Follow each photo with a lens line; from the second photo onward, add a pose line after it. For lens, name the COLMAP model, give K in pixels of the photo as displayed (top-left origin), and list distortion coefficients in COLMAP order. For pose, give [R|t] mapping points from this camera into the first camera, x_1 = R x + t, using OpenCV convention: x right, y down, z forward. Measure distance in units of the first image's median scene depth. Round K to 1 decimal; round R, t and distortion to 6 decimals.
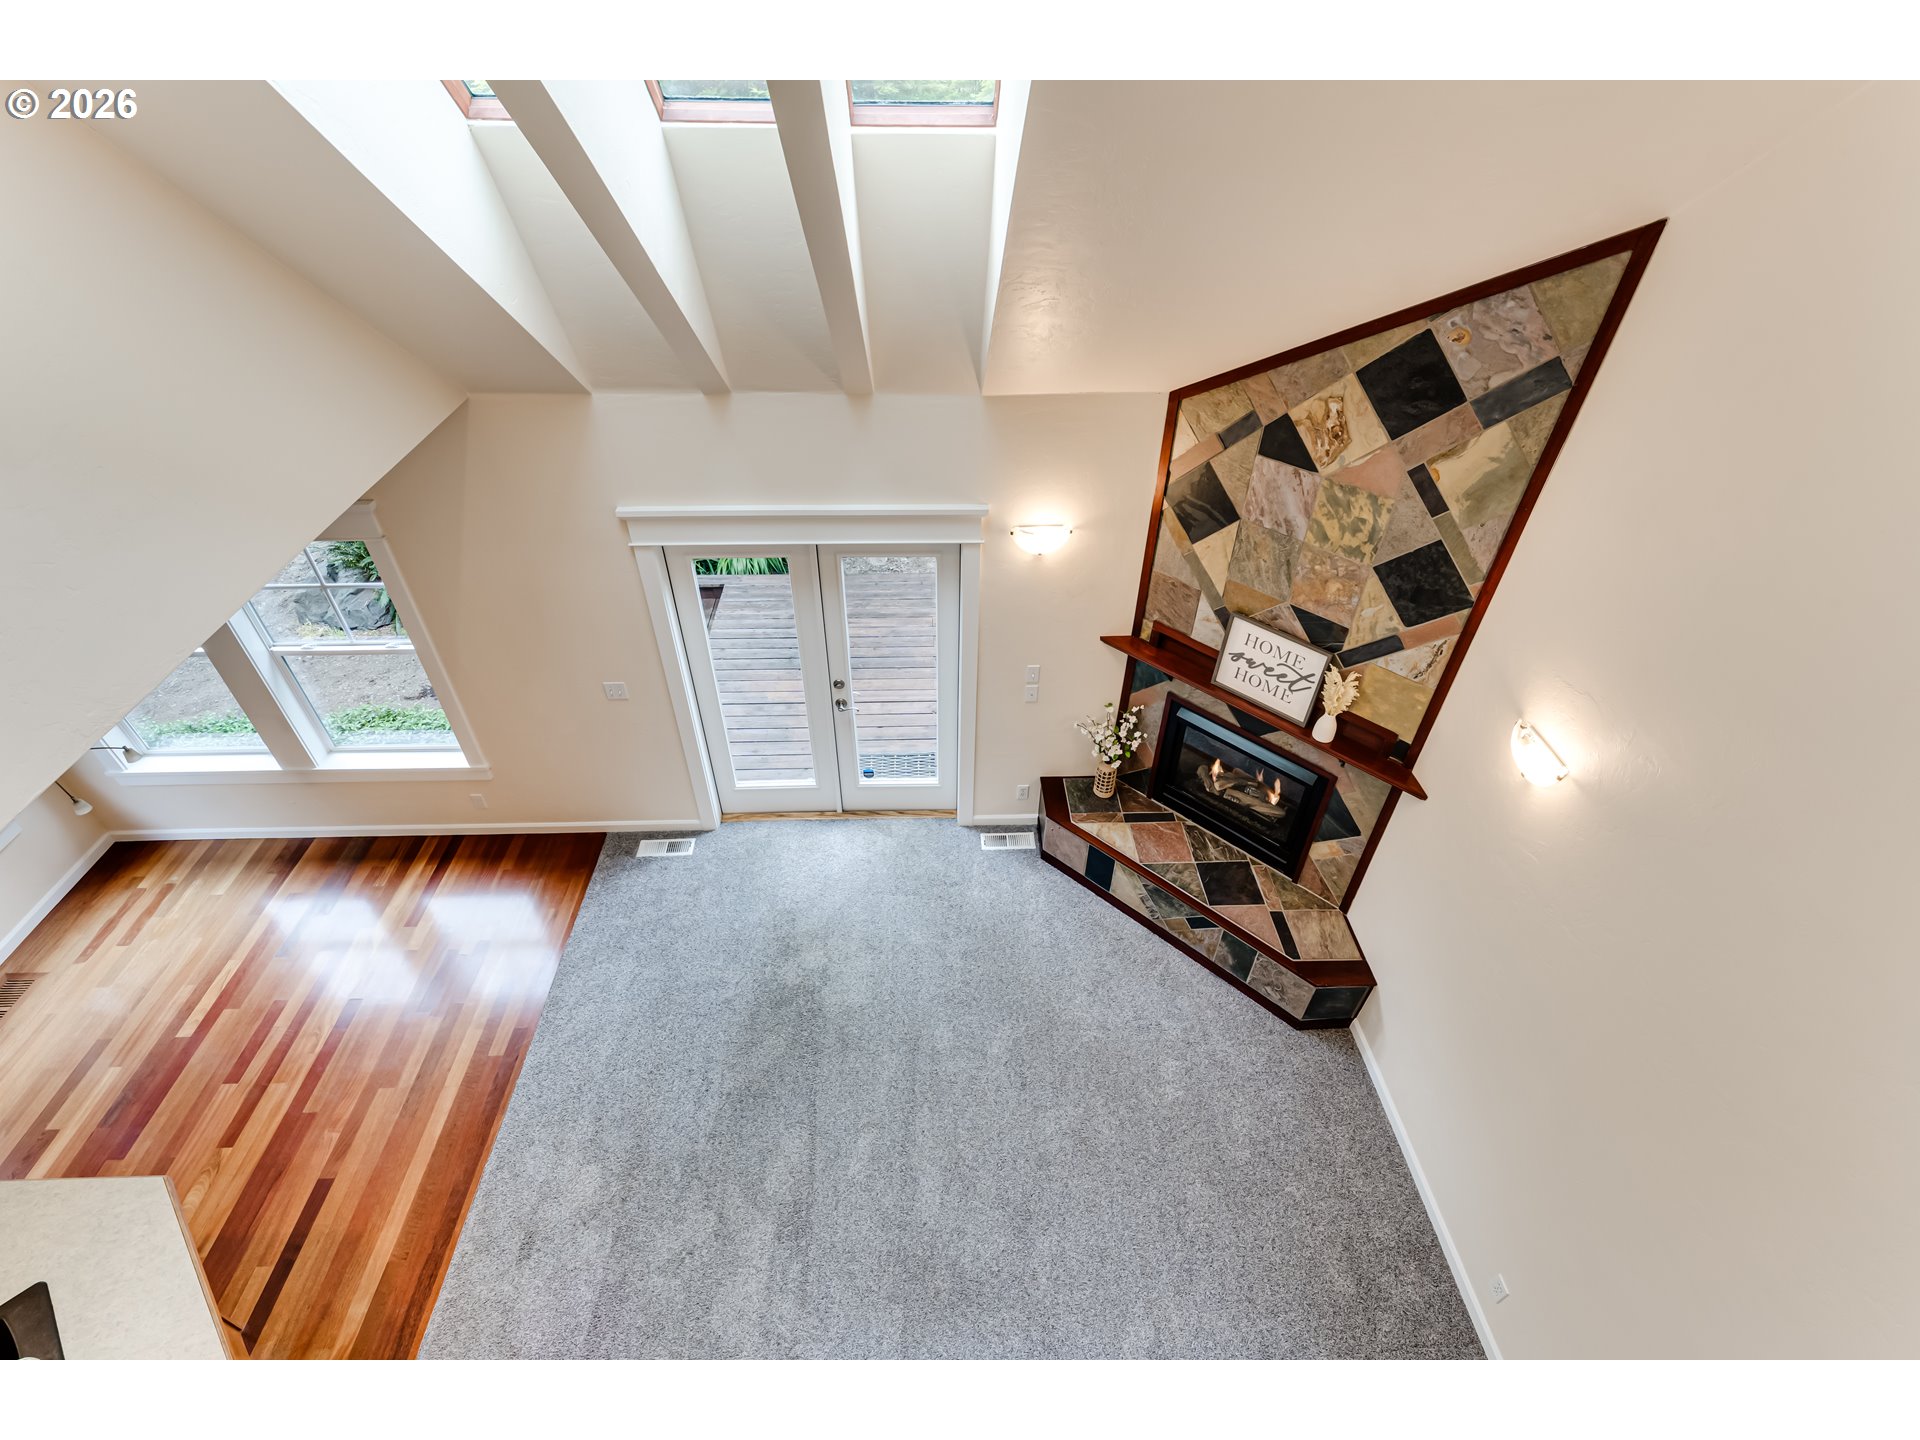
lens RADIAL K [[882.2, 0, 965.7], [0, 882.2, 712.4], [0, 0, 1]] dist [-0.001703, 0.000276]
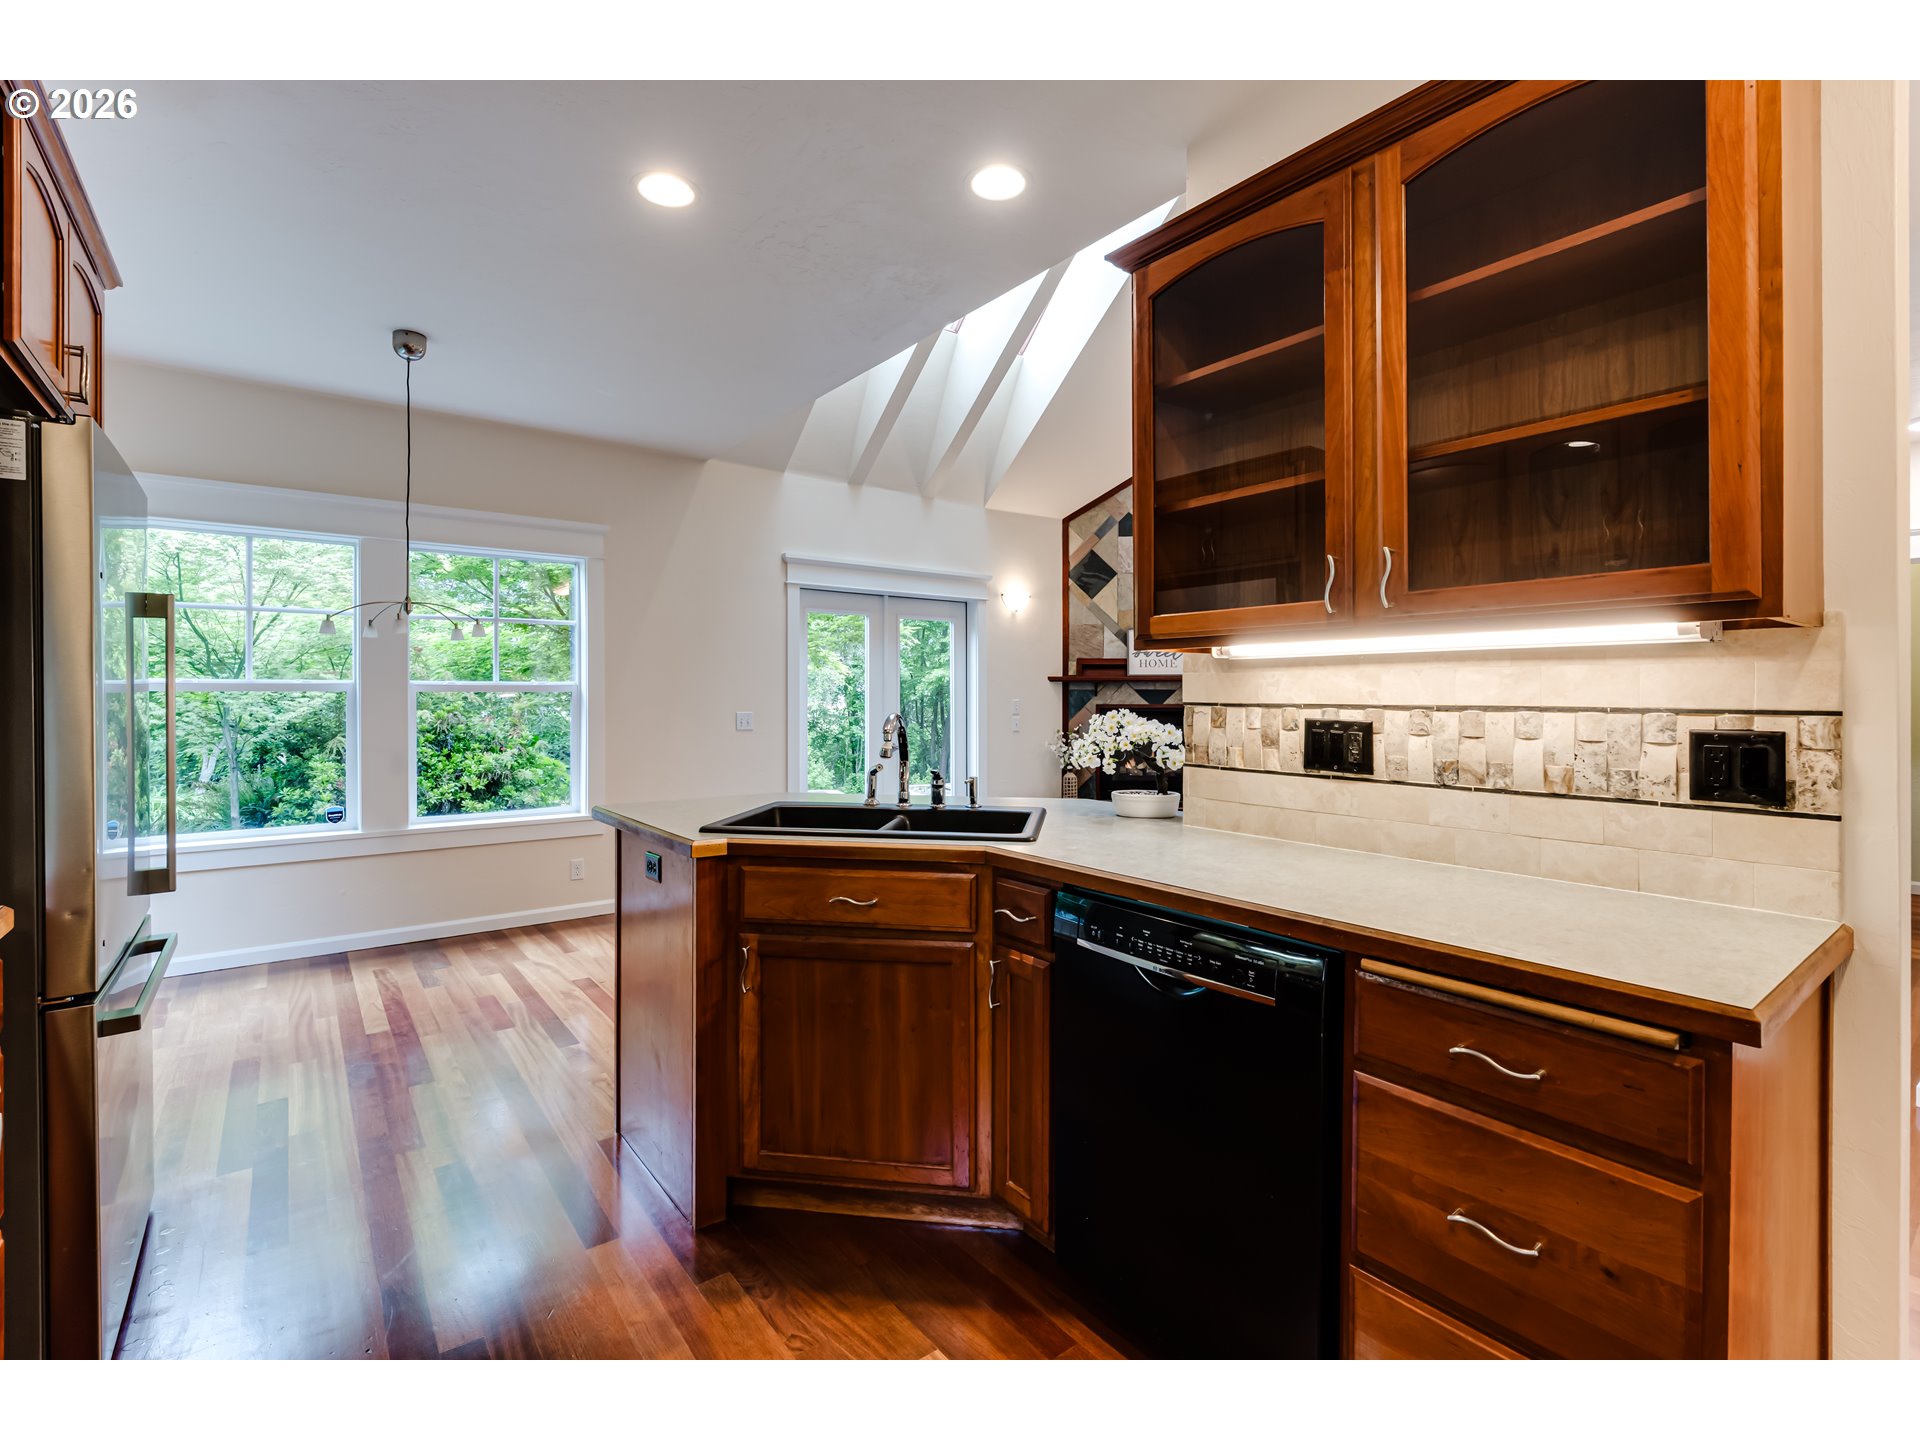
lens RADIAL K [[881.2, 0, 967.4], [0, 881.2, 706.3], [0, 0, 1]] dist [-0.001648, 0.000166]
pose [[0.815300, -0.020529, 0.578675, -1.095142], [0.378332, 0.775440, -0.505527, 0.871441], [-0.438350, 0.631088, 0.639983, 0.148902]]
